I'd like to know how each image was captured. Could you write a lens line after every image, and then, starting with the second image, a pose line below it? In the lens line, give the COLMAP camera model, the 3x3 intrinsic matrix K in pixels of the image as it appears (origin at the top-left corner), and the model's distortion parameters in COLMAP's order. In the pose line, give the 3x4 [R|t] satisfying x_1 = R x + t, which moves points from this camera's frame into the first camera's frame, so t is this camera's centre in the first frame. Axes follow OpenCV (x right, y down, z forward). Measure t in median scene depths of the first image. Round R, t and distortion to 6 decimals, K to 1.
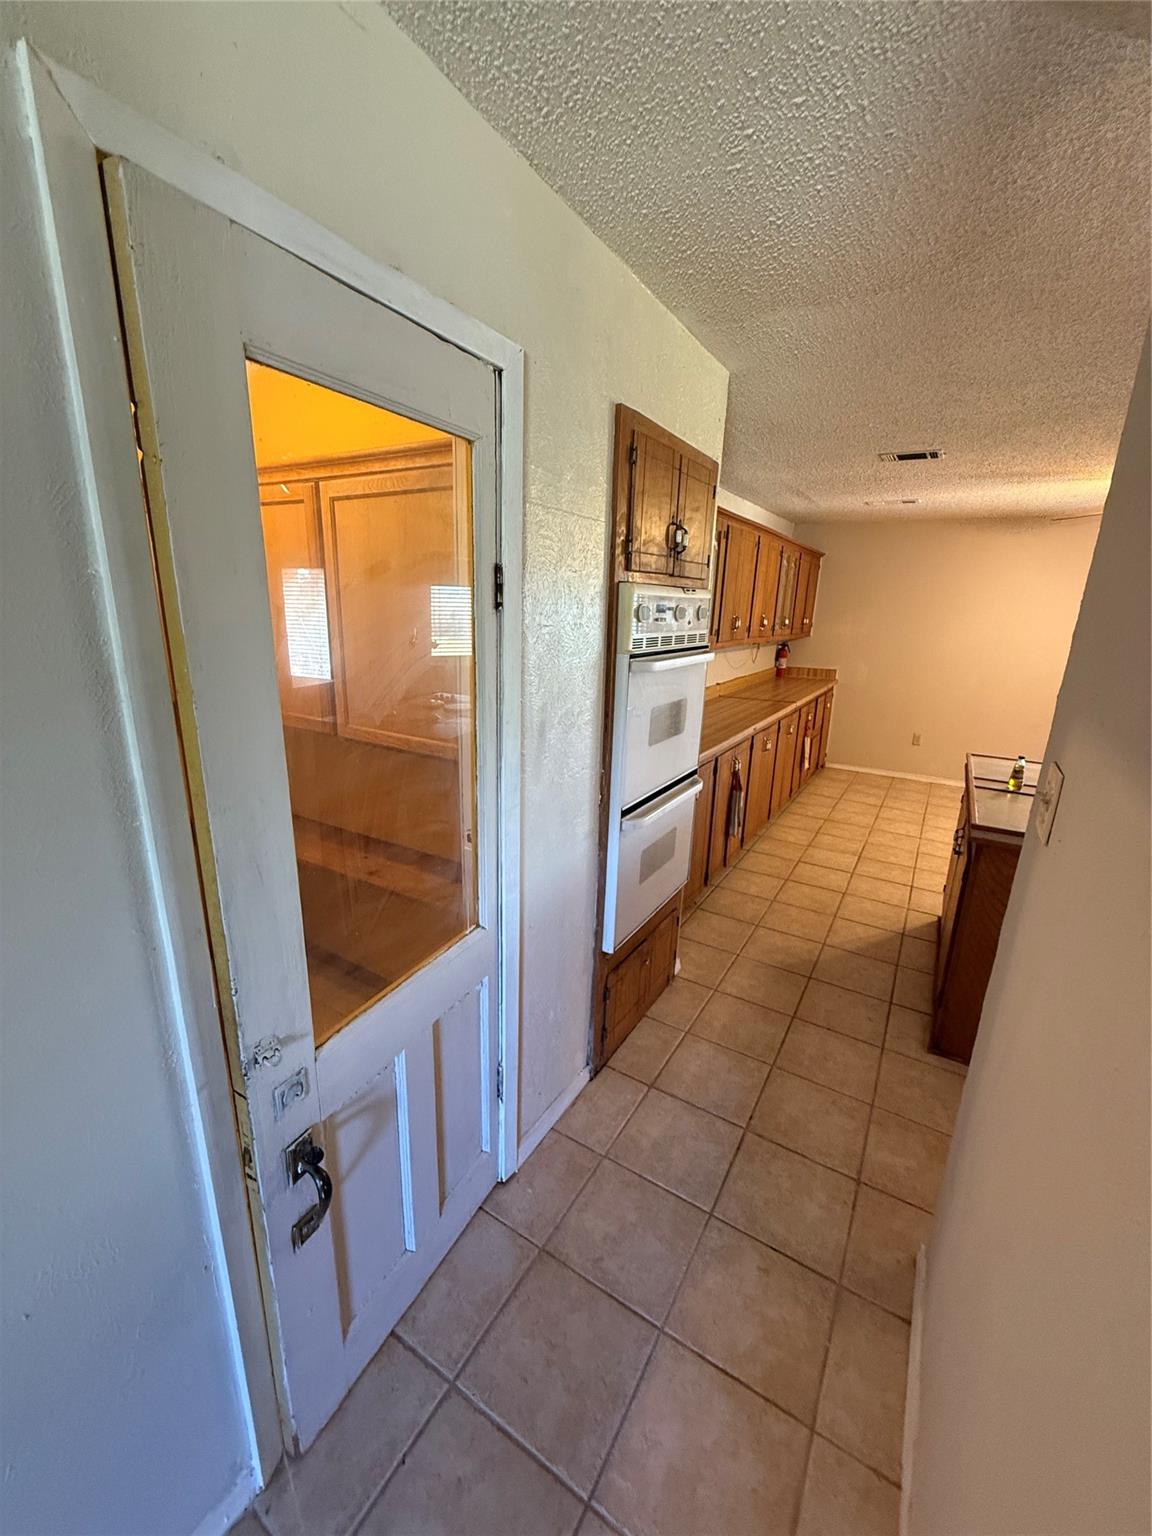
lens RADIAL K [[617.4, 0, 574.4], [0, 617.4, 769.2], [0, 0, 1]] dist [0.001228, 0.000009]
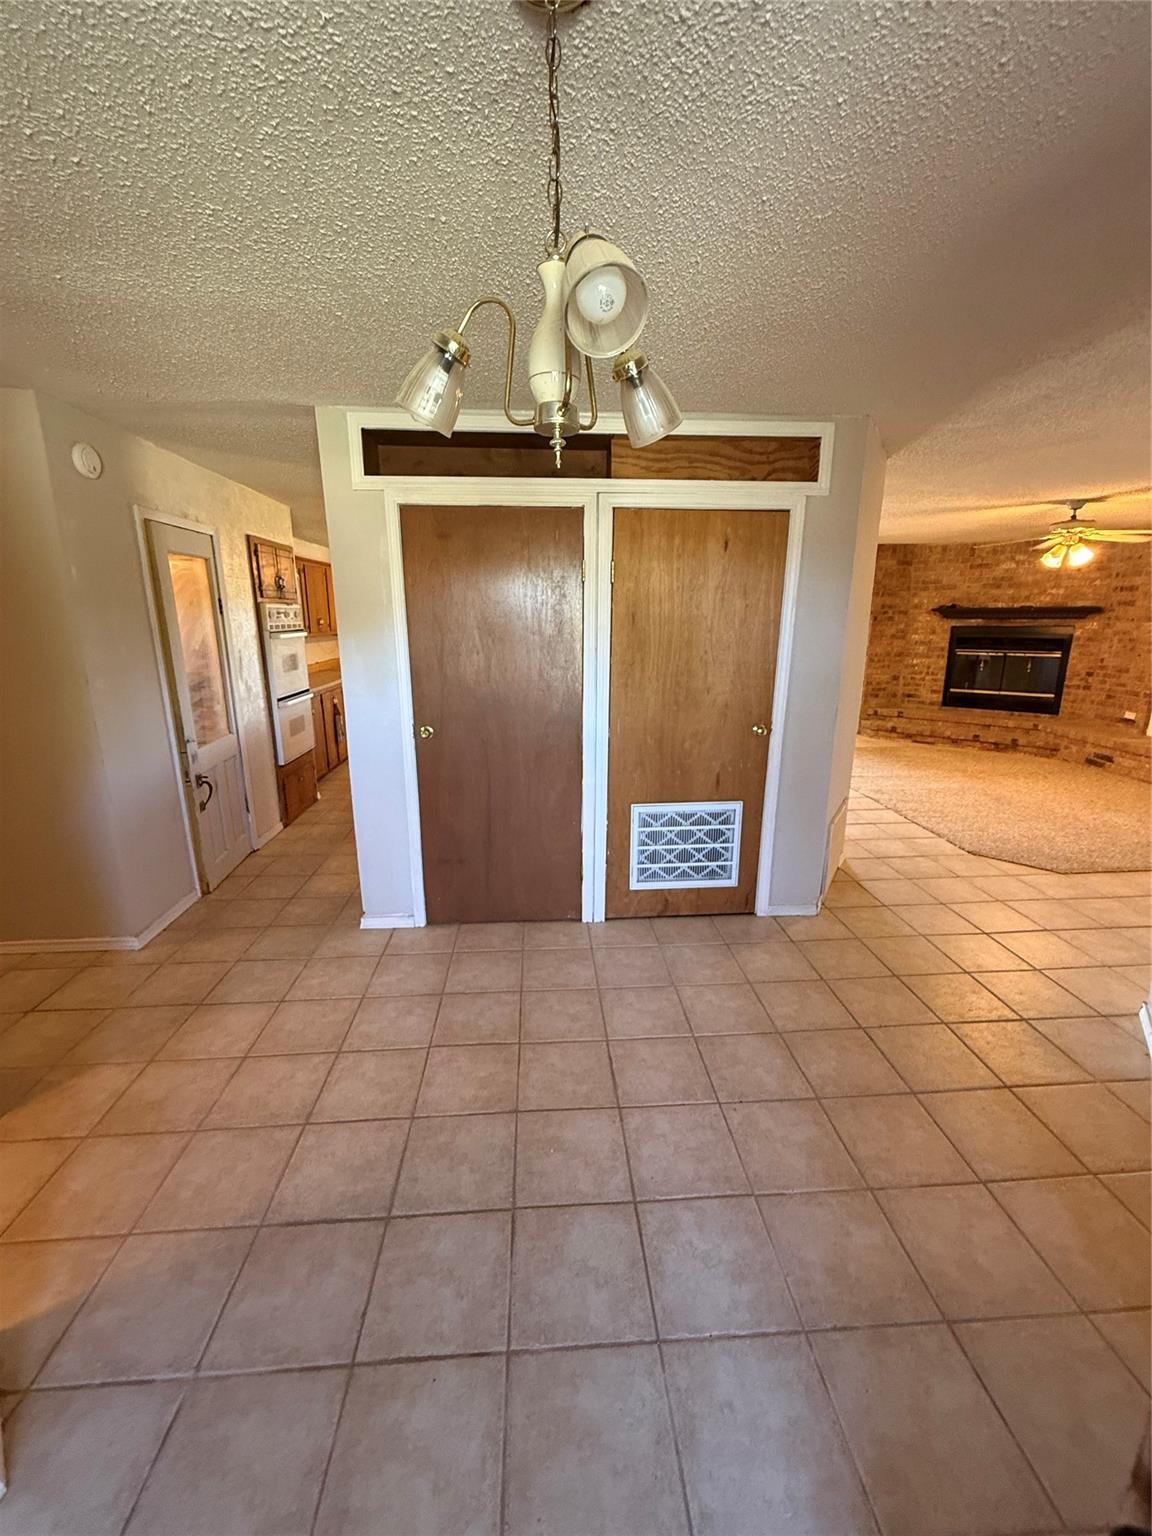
lens RADIAL K [[617.4, 0, 577.0], [0, 617.4, 767.4], [0, 0, 1]] dist [0.001228, 0.000009]
pose [[0.816700, -0.165733, 0.552751, -0.317664], [0.171556, 0.984294, 0.041647, 0.402210], [-0.550971, 0.060815, 0.832305, -1.492752]]
